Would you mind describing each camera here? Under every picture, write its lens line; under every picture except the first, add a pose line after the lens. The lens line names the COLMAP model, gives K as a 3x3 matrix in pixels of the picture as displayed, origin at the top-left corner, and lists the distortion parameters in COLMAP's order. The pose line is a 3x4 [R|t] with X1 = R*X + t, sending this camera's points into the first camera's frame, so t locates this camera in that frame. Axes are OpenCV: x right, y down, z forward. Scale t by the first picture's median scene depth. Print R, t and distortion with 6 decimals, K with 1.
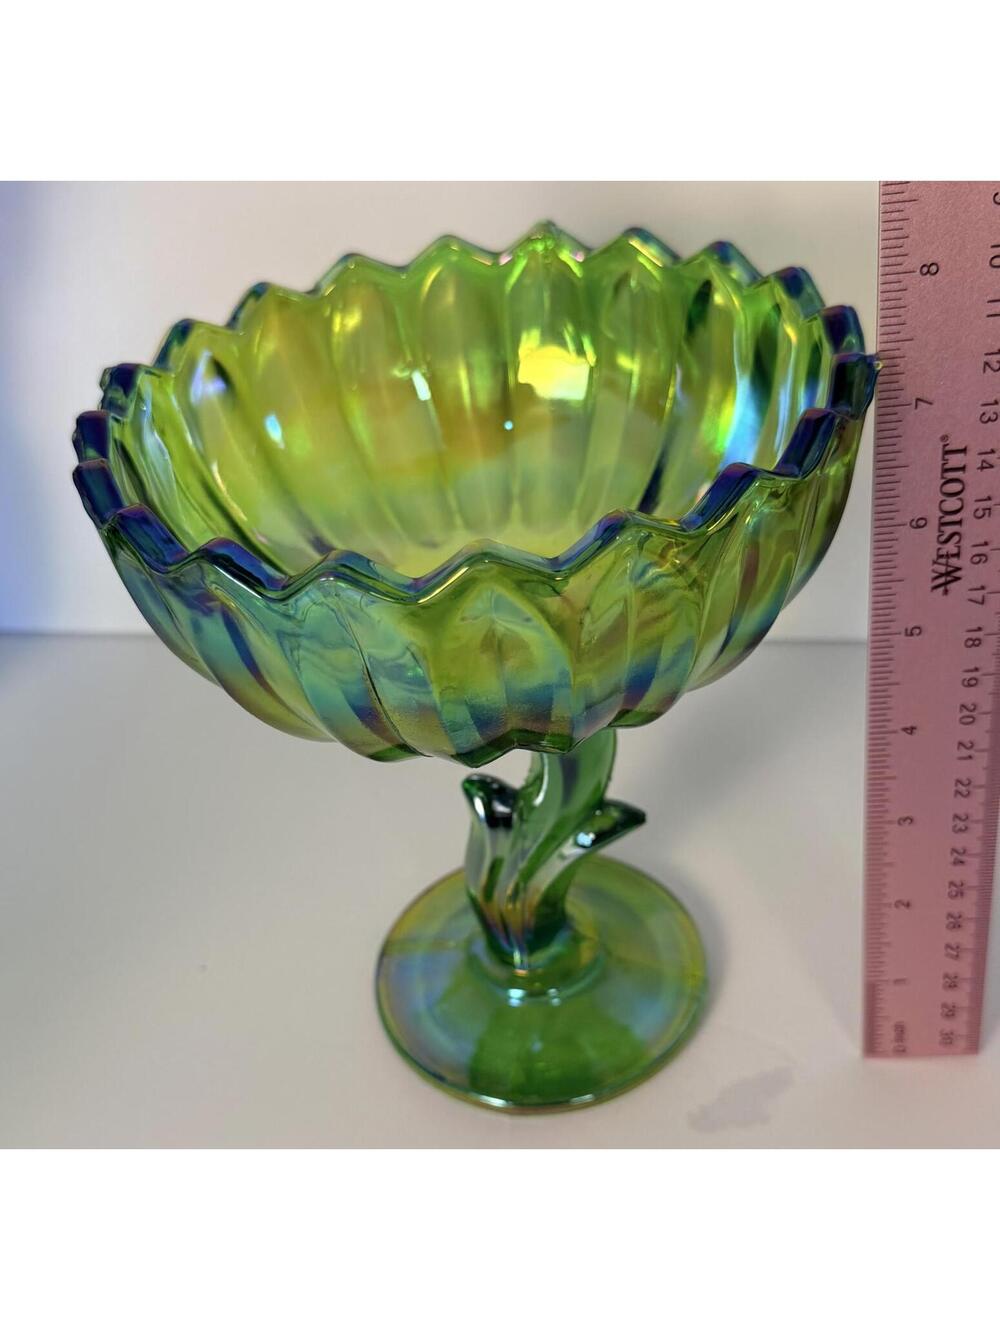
lens RADIAL K [[1355.9, 0, 499.0], [0, 1355.9, 663.3], [0, 0, 1]] dist [0.153667, 0.000000]
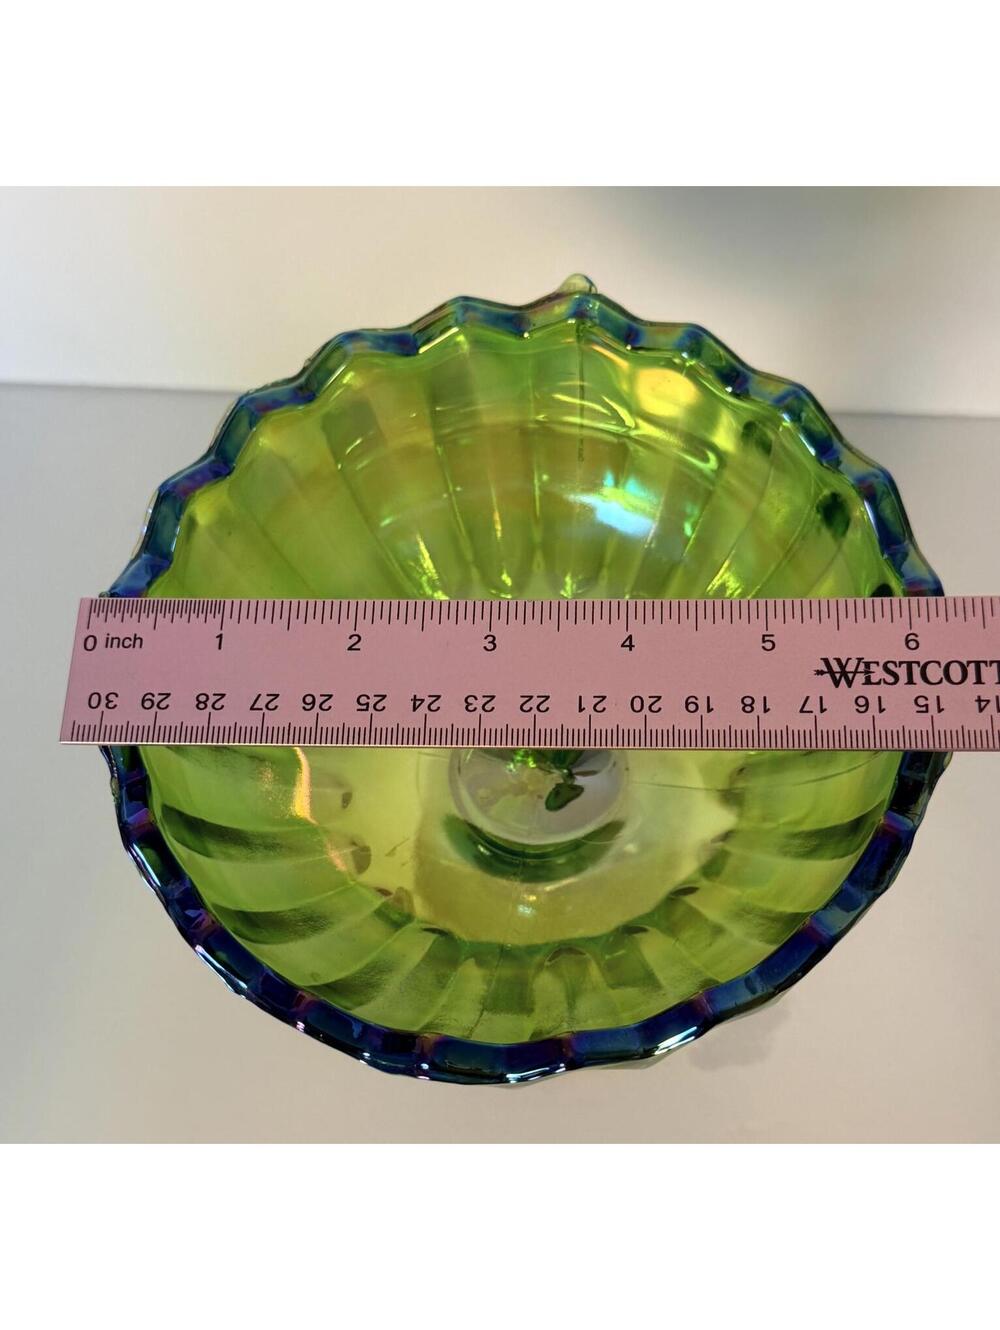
lens RADIAL K [[1355.9, 0, 499.0], [0, 1355.9, 665.8], [0, 0, 1]] dist [0.153667, 0.000000]
pose [[0.130470, 0.952522, 0.275100, 0.047010], [-0.975312, 0.073444, 0.208260, -0.031498], [0.178168, -0.295480, 0.938588, 0.128105]]
